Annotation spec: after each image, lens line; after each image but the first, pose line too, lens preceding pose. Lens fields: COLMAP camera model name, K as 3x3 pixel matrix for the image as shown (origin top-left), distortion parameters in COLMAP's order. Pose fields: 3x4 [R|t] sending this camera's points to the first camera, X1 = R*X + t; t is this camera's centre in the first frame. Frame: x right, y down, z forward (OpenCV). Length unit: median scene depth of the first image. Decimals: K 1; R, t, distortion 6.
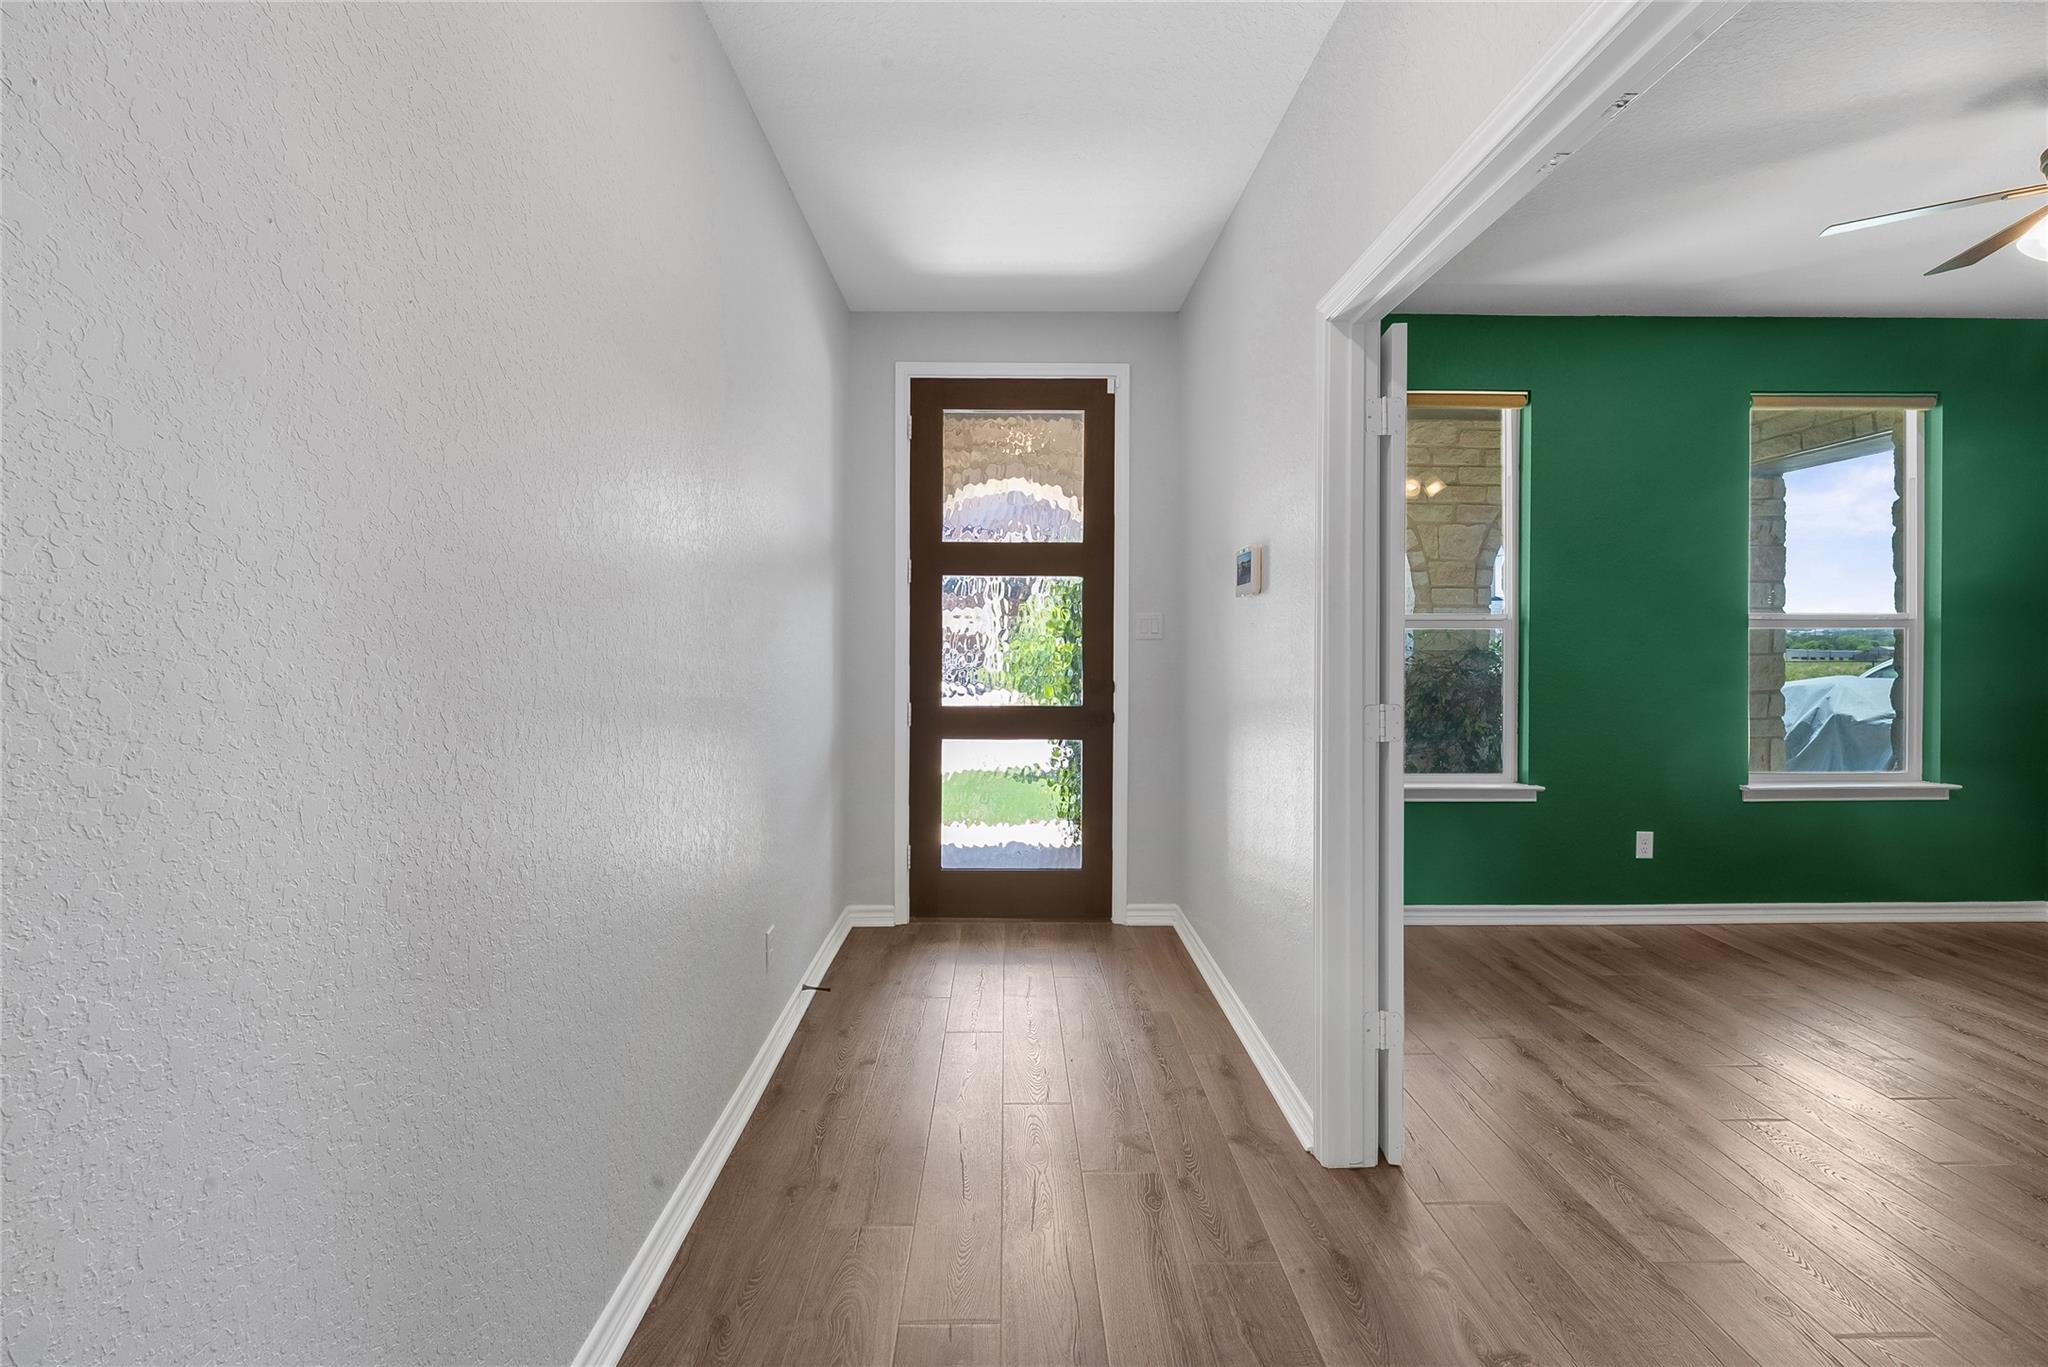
lens RADIAL K [[859.5, 0, 1028.2], [0, 859.5, 645.9], [0, 0, 1]] dist [0.000231, -0.000969]
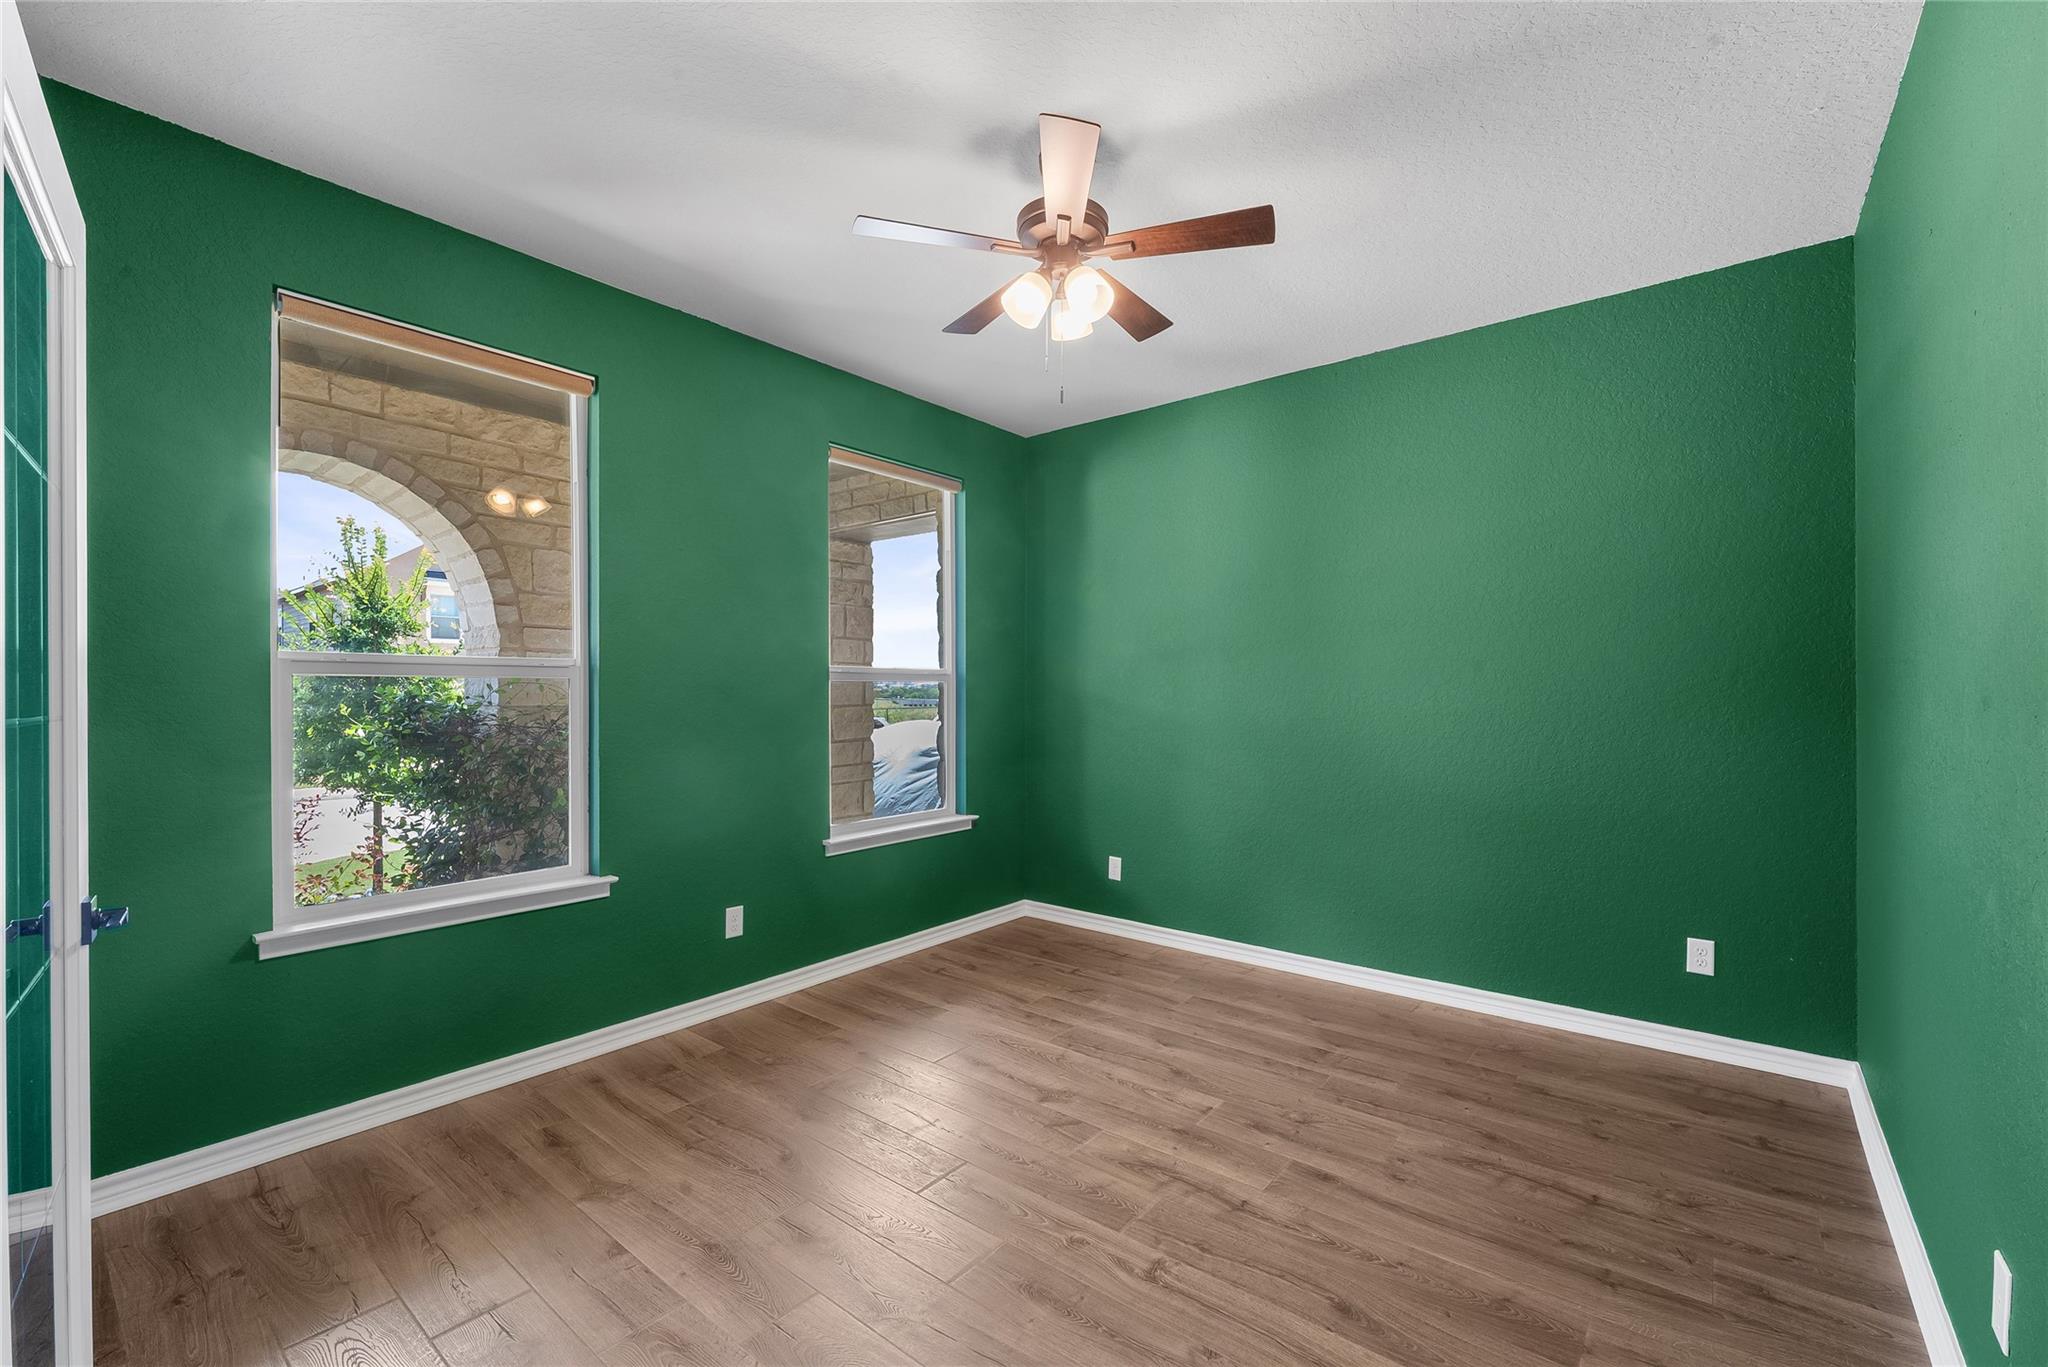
lens RADIAL K [[859.5, 0, 1011.7], [0, 859.5, 689.2], [0, 0, 1]] dist [0.000231, -0.000969]
pose [[0.658068, 0.001881, 0.752956, 0.226157], [0.005956, 0.999953, -0.007704, -0.001798], [-0.752935, 0.009554, 0.658025, 0.186312]]
